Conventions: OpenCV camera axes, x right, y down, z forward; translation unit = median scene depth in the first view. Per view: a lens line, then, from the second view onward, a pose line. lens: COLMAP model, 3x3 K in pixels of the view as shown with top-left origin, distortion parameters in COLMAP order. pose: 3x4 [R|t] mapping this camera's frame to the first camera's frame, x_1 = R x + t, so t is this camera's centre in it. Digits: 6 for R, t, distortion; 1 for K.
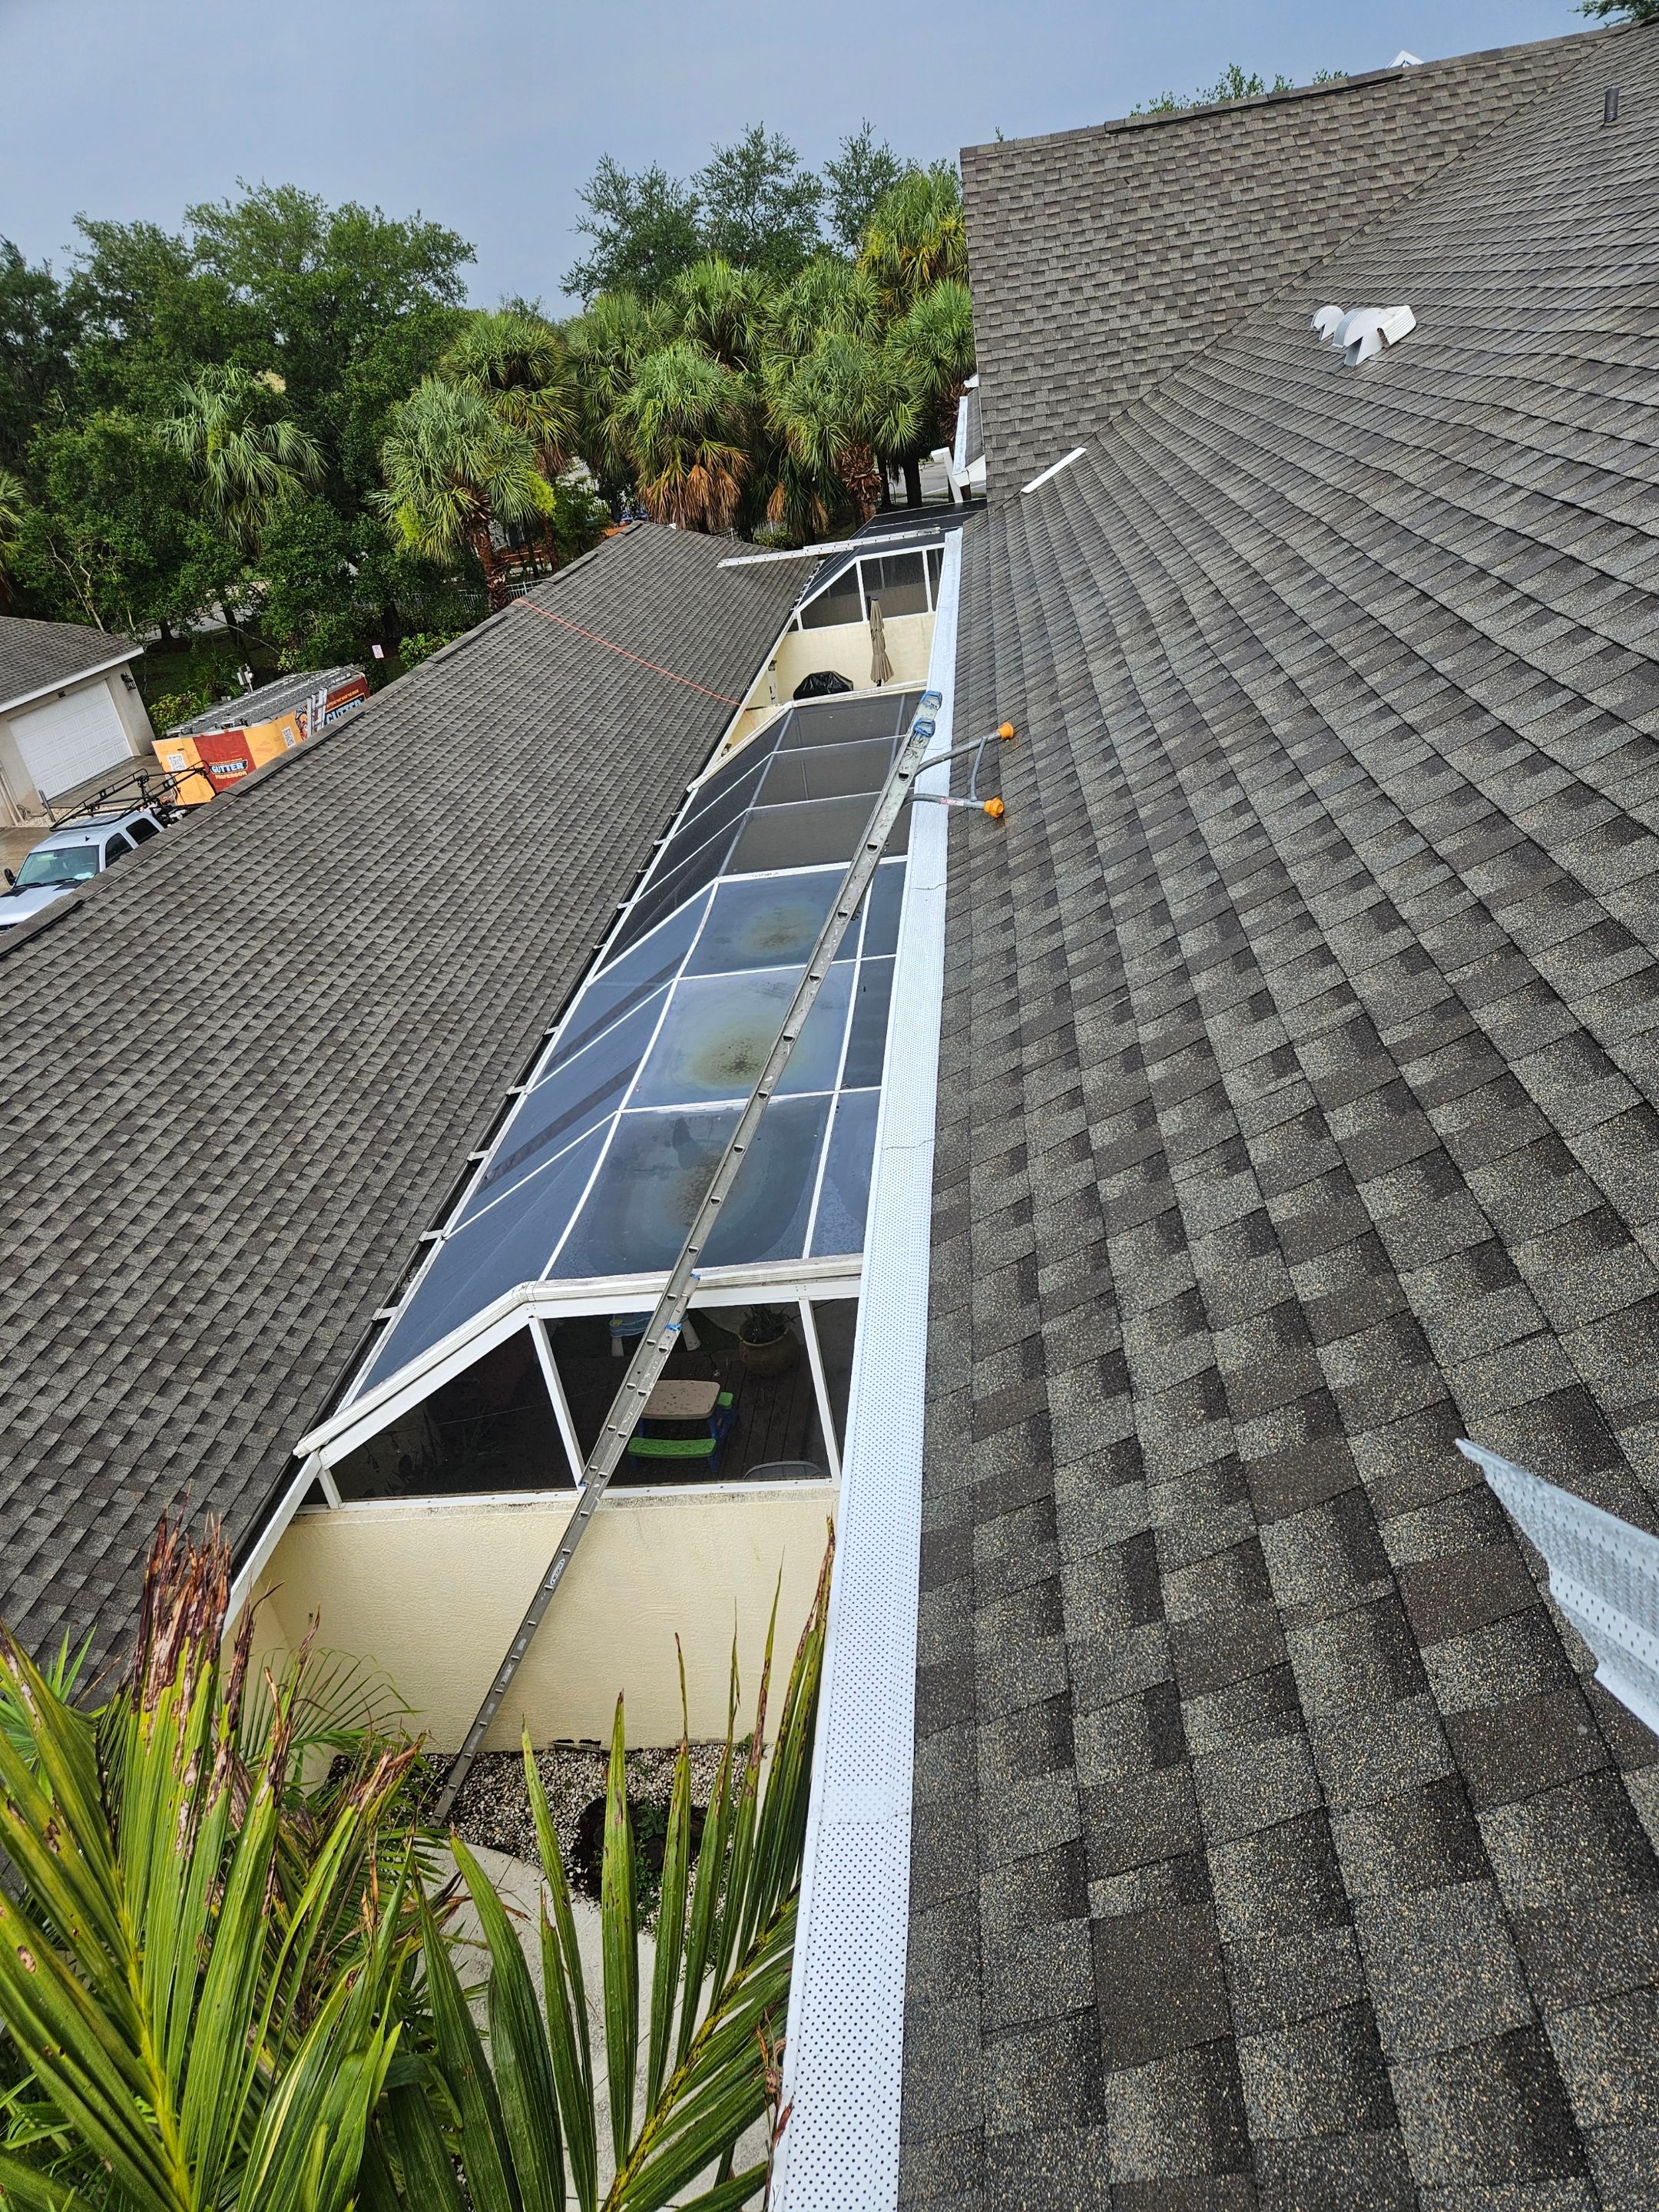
lens RADIAL K [[1461.6, 0, 820.2], [0, 1461.6, 1128.3], [0, 0, 1]] dist [0.080340, -0.065158]
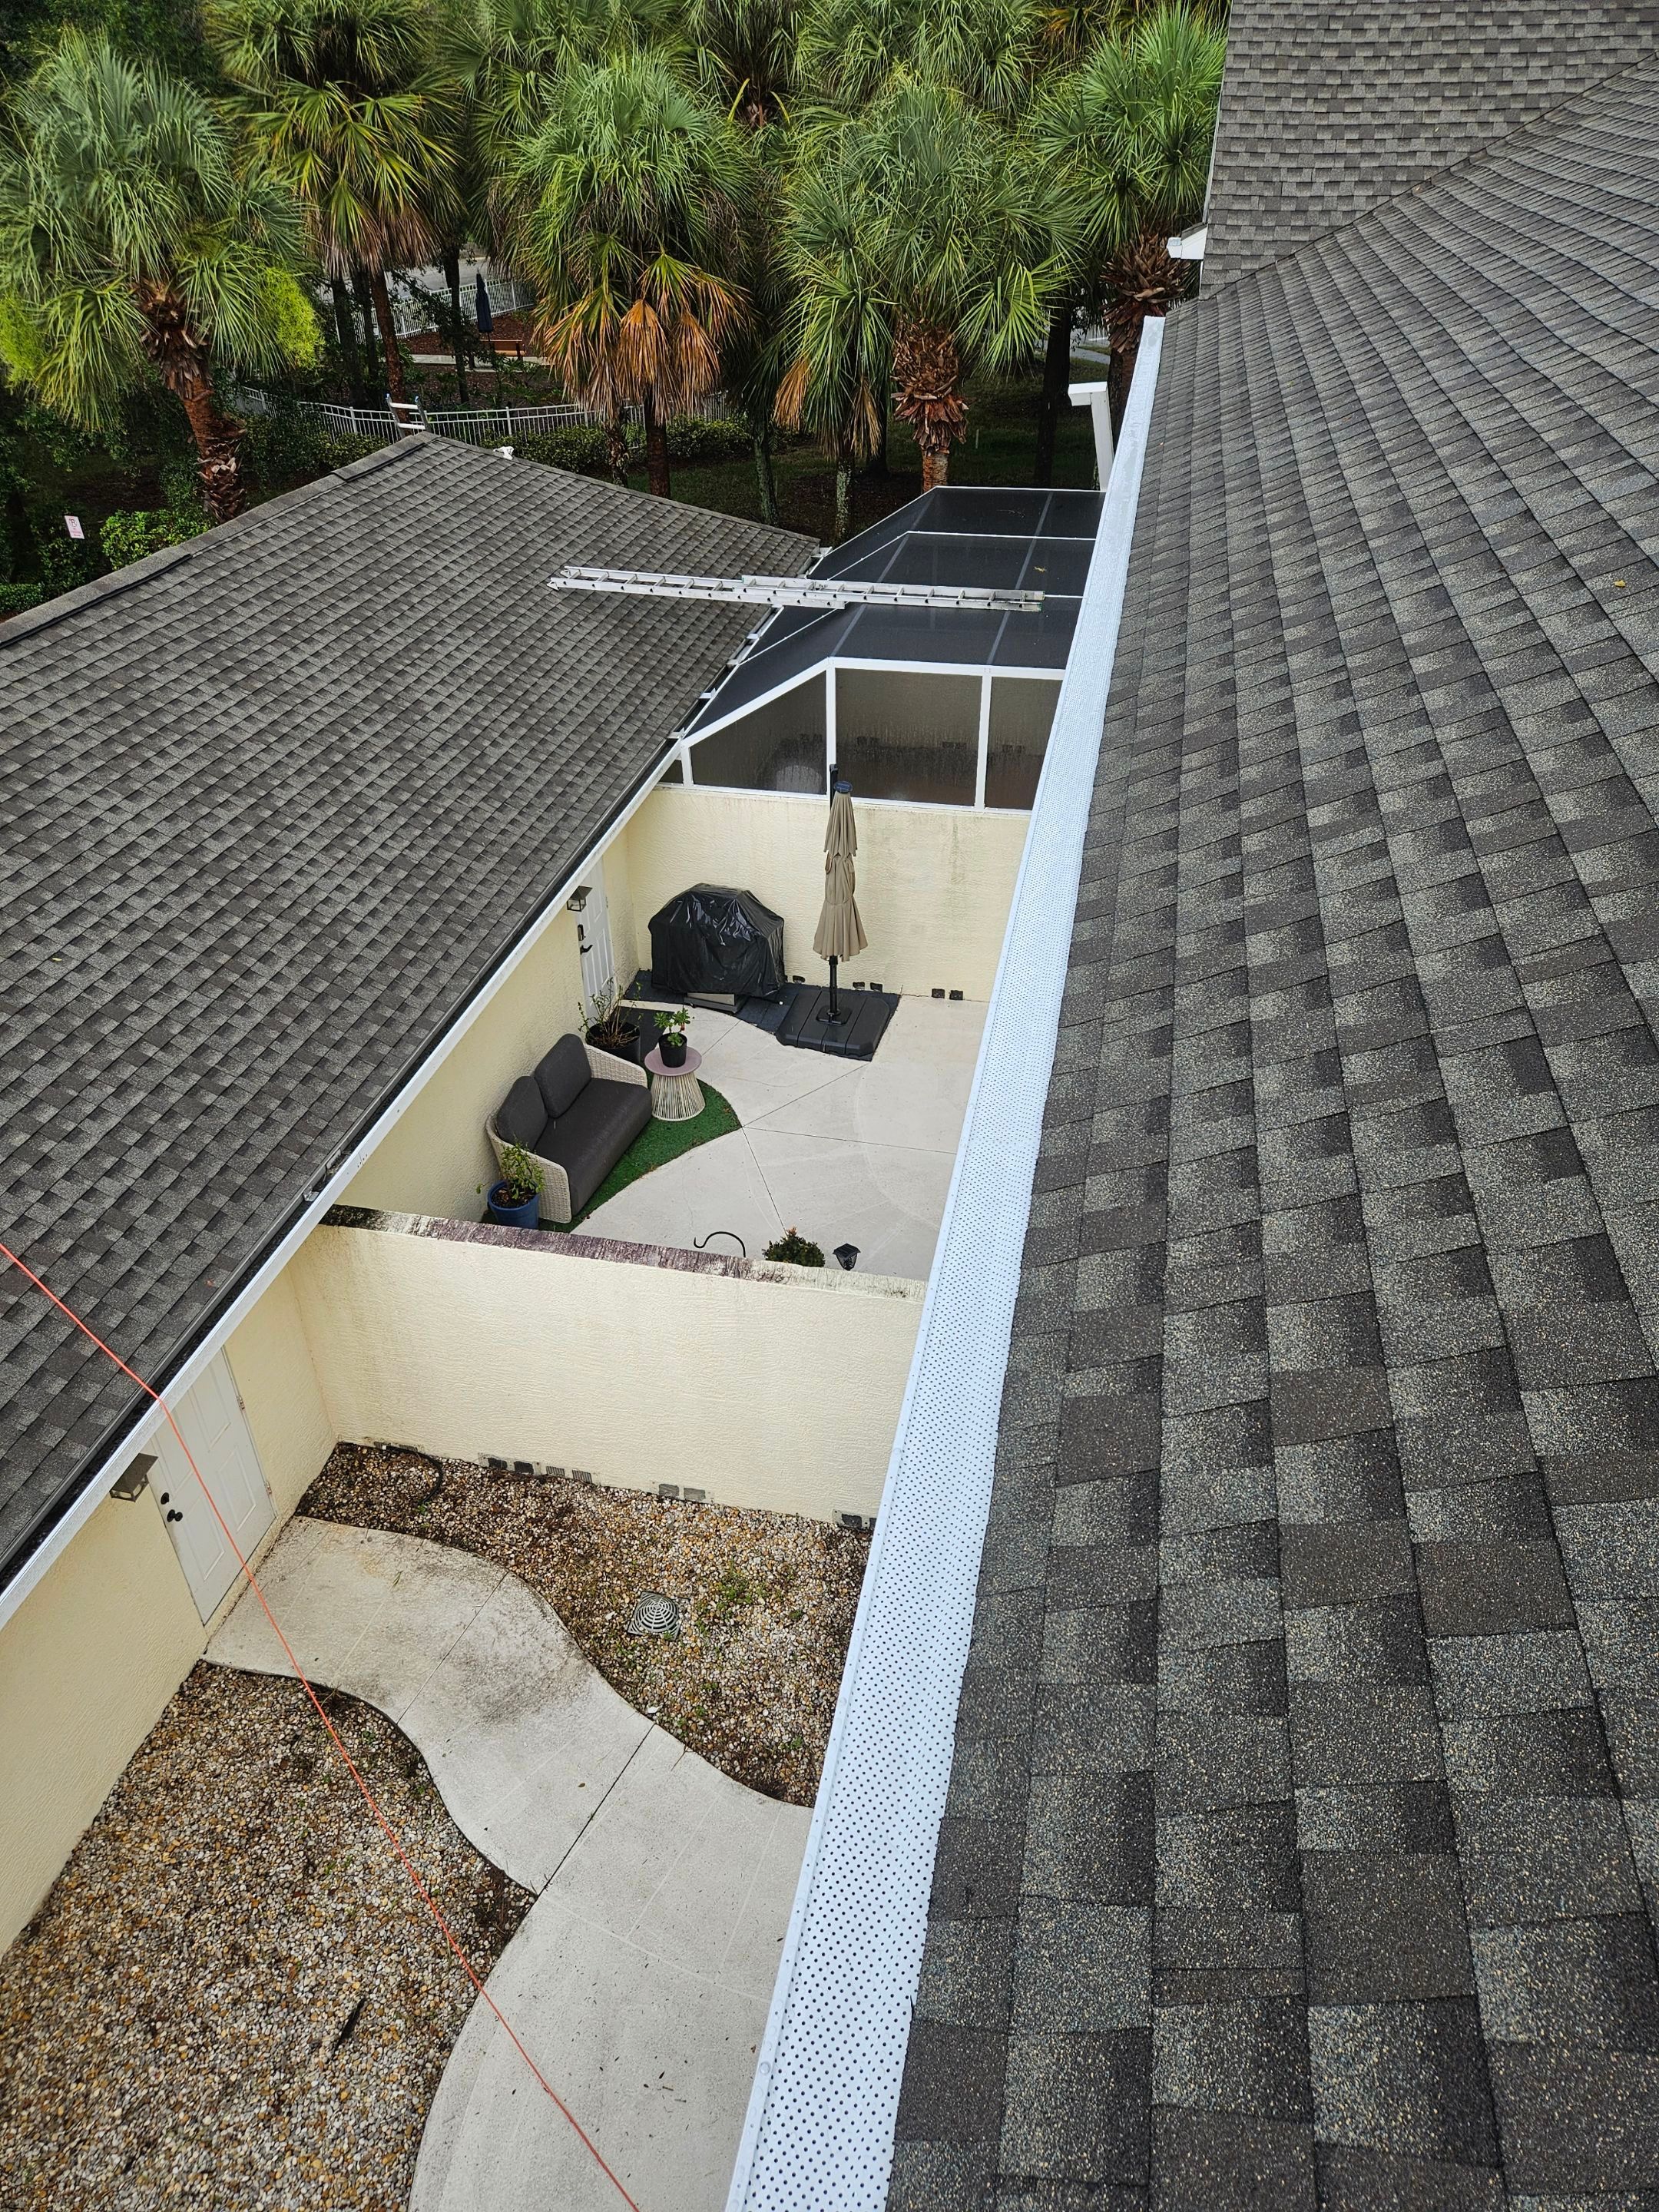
lens RADIAL K [[1461.6, 0, 820.2], [0, 1461.6, 1128.3], [0, 0, 1]] dist [0.080340, -0.065158]
pose [[0.983385, 0.181115, -0.012327, 0.040583], [-0.177937, 0.975127, 0.132156, -0.243593], [0.035956, -0.127767, 0.991152, 0.441944]]
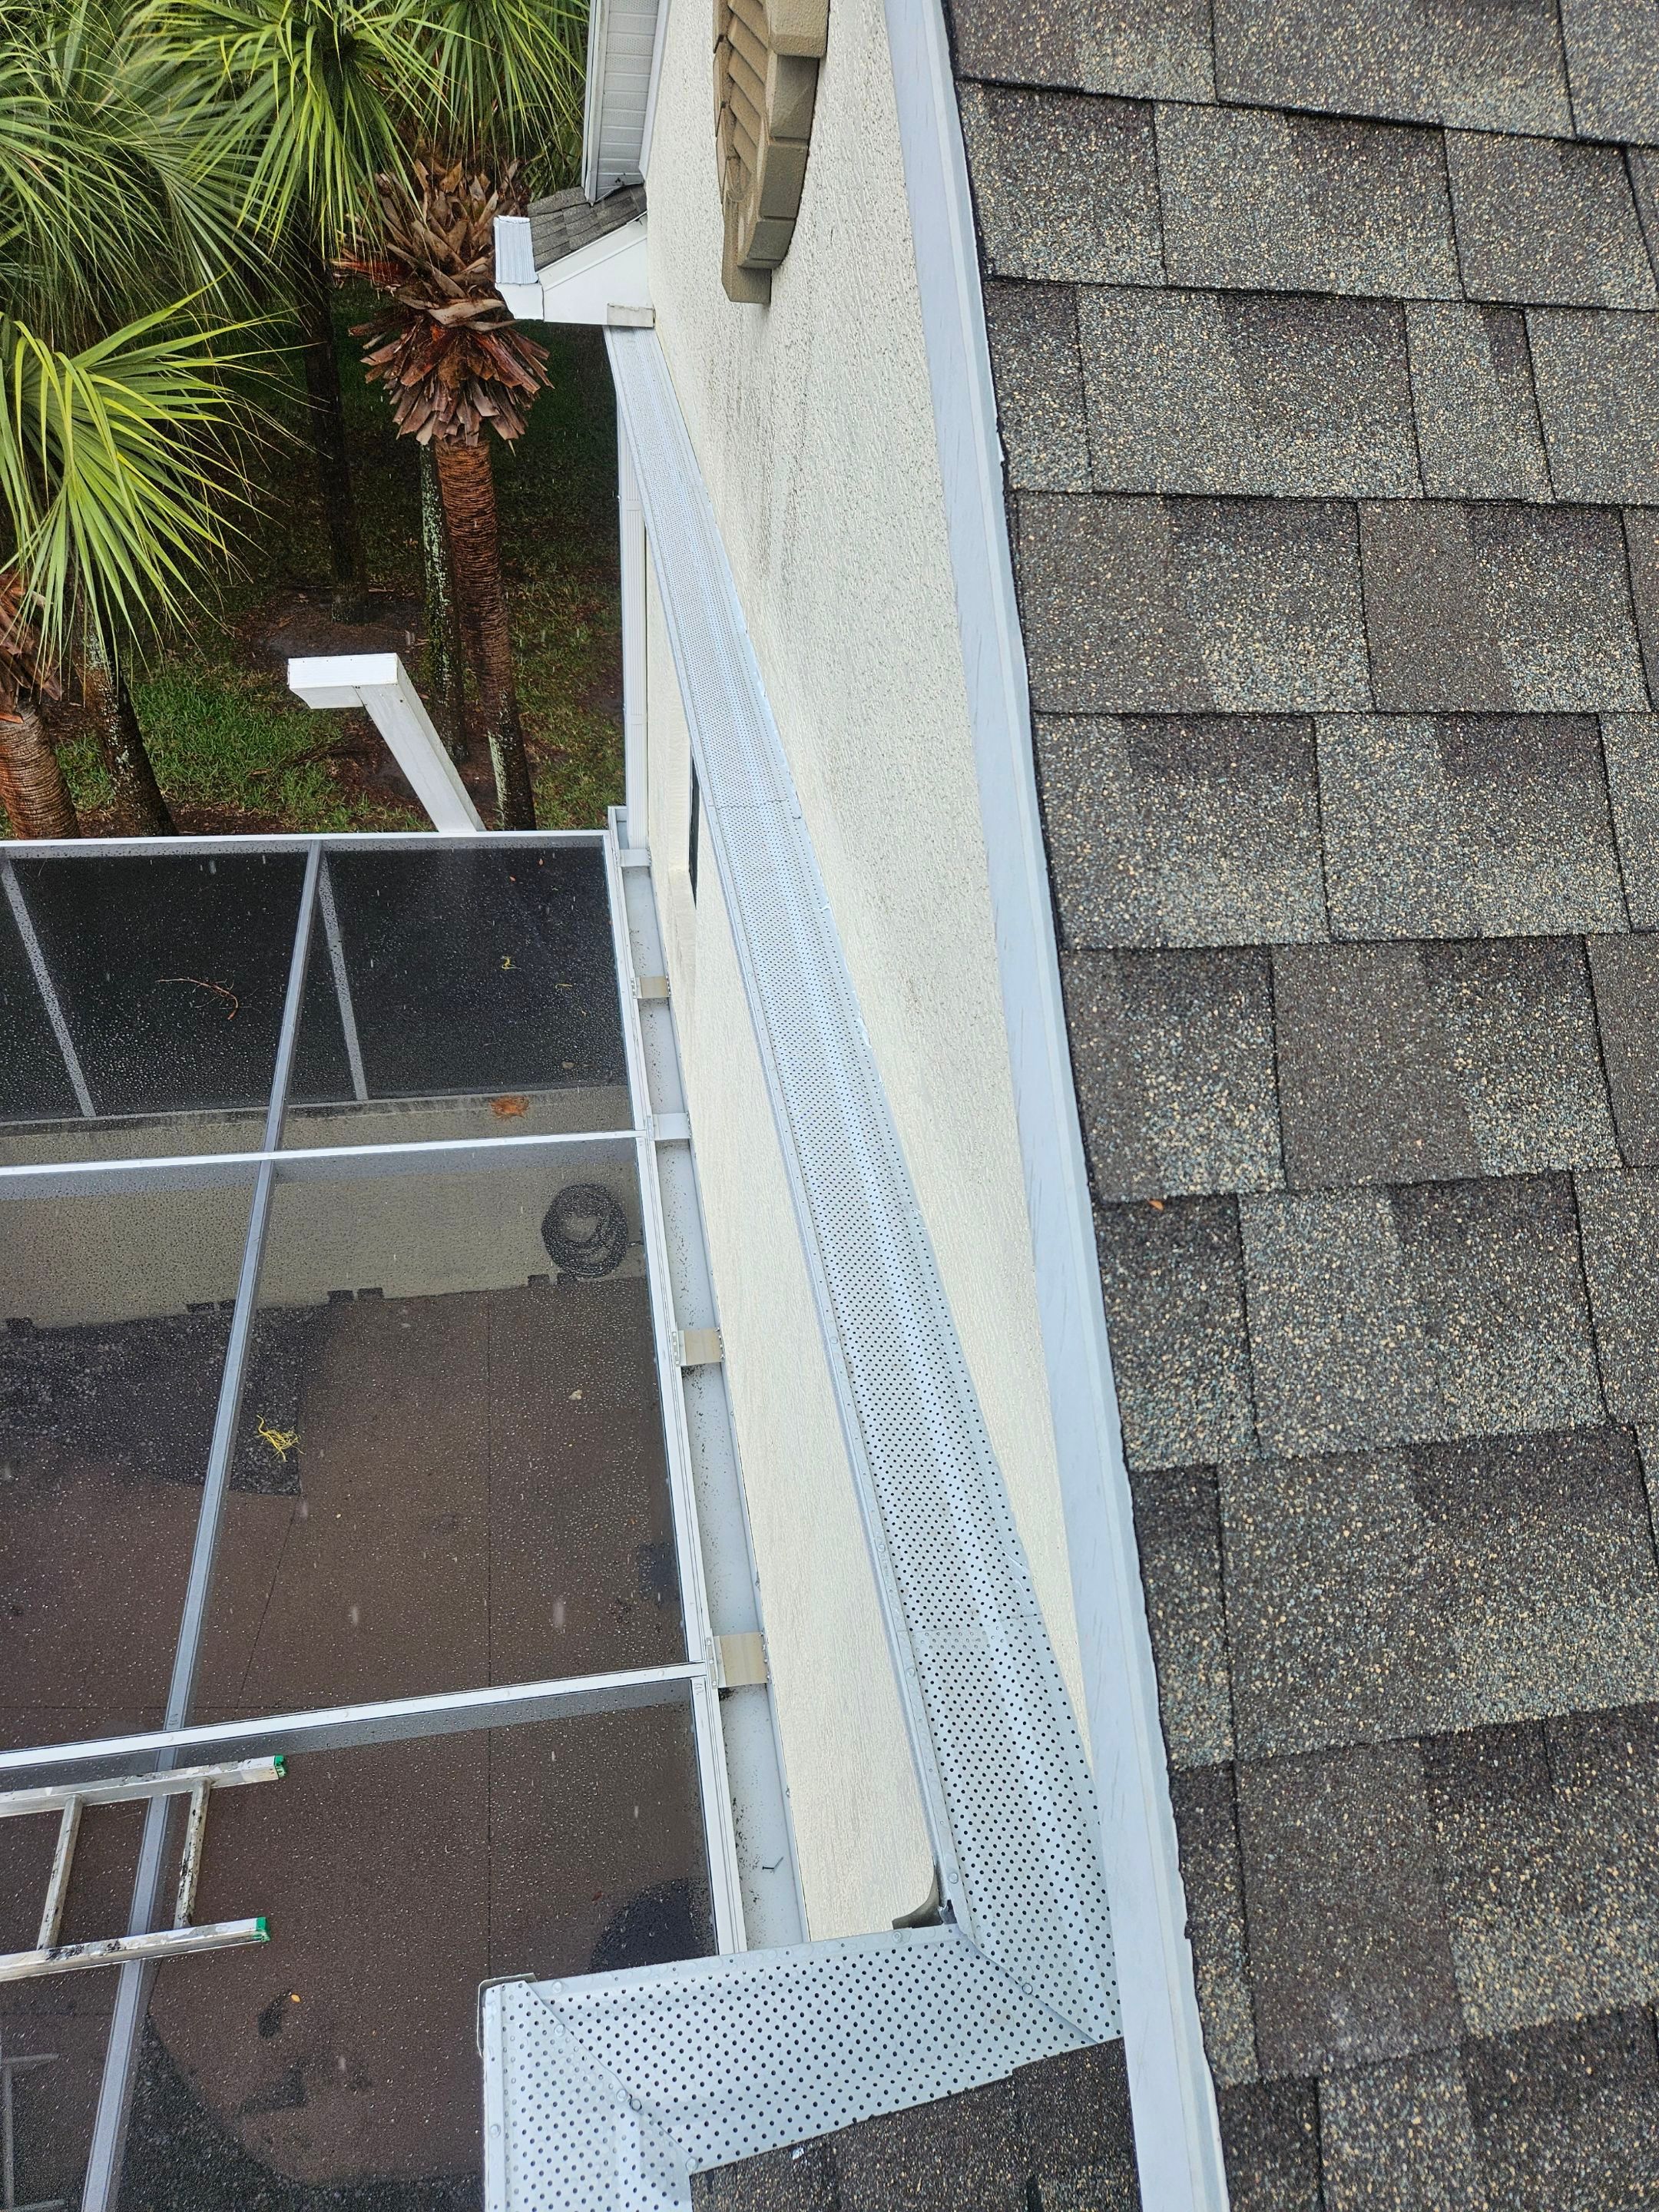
lens RADIAL K [[1500.3, 0, 828.6], [0, 1500.3, 1089.2], [0, 0, 1]] dist [0.084026, -0.080004]
pose [[0.942855, -0.002755, 0.333191, 0.066765], [-0.063818, 0.979960, 0.188693, -0.395875], [-0.327034, -0.199173, 0.923785, 0.724641]]
